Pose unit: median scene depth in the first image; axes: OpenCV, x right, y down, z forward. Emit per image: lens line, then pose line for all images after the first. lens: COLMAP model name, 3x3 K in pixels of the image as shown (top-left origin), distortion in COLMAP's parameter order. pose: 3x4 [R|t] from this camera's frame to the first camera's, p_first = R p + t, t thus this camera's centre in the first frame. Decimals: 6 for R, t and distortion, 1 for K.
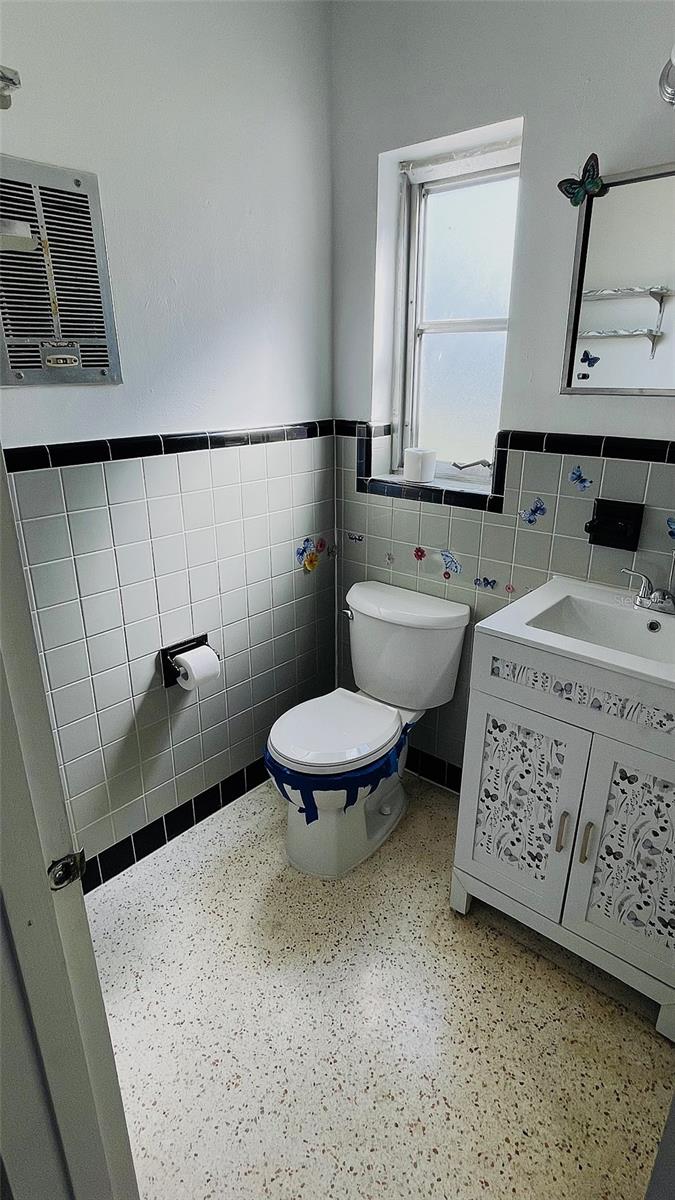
lens RADIAL K [[641.0, 0, 336.1], [0, 641.0, 601.5], [0, 0, 1]] dist [0.001869, 0.000229]
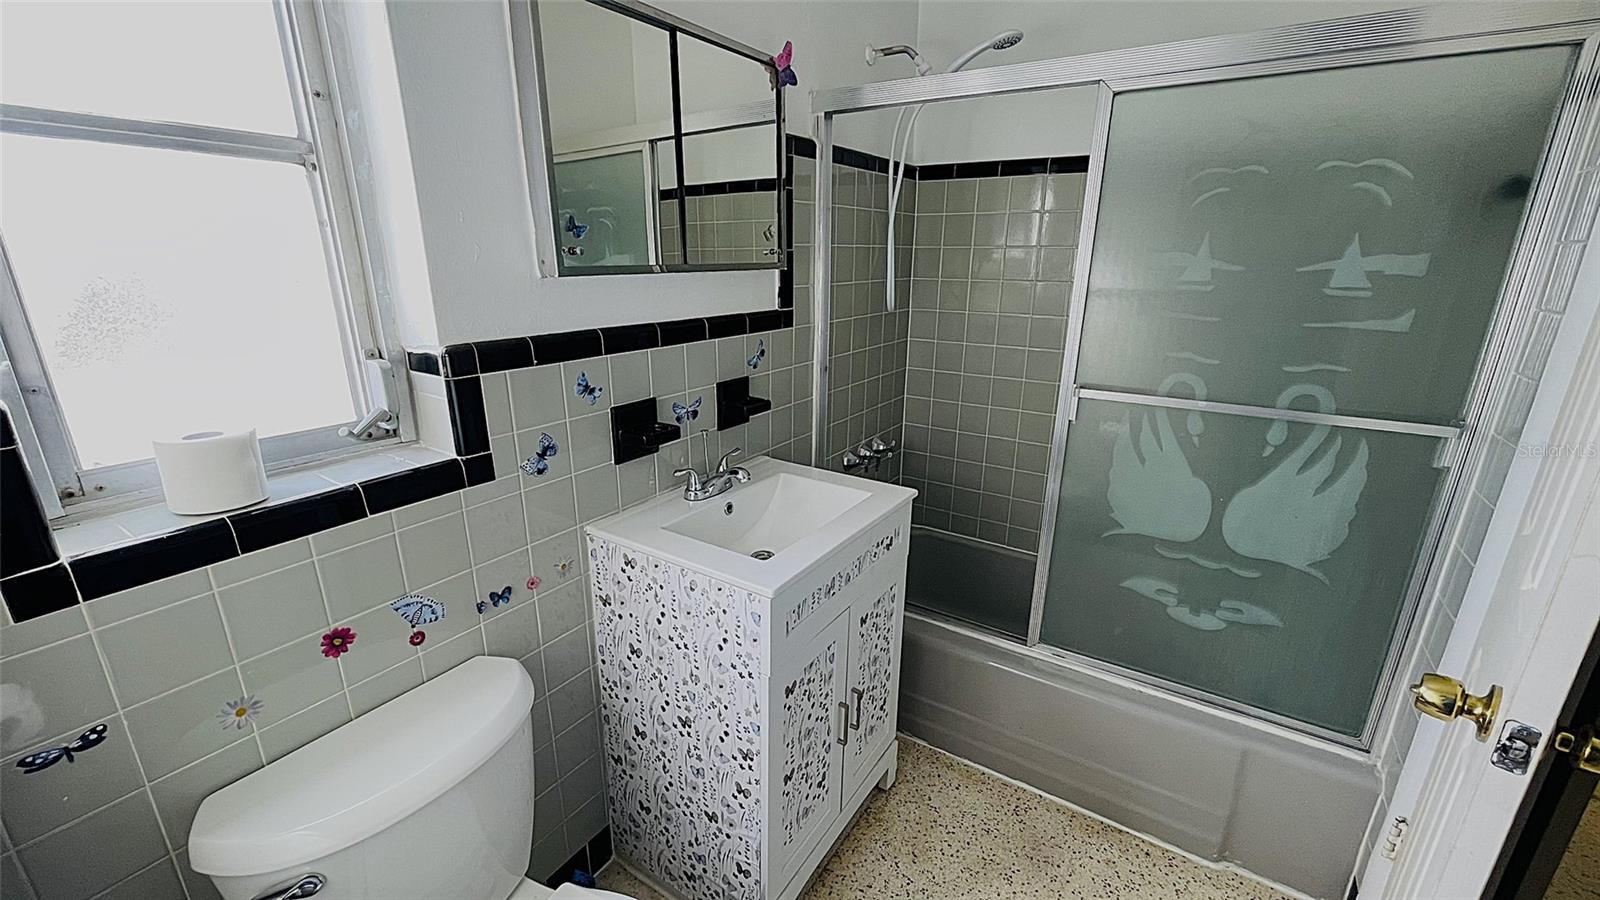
lens RADIAL K [[640.9, 0, 802.1], [0, 640.9, 455.9], [0, 0, 1]] dist [-0.000236, -0.000004]
pose [[-0.140495, -0.289786, 0.946723, -0.367429], [0.333033, 0.886657, 0.320823, -0.275220], [-0.932389, 0.360365, -0.028062, 0.812462]]
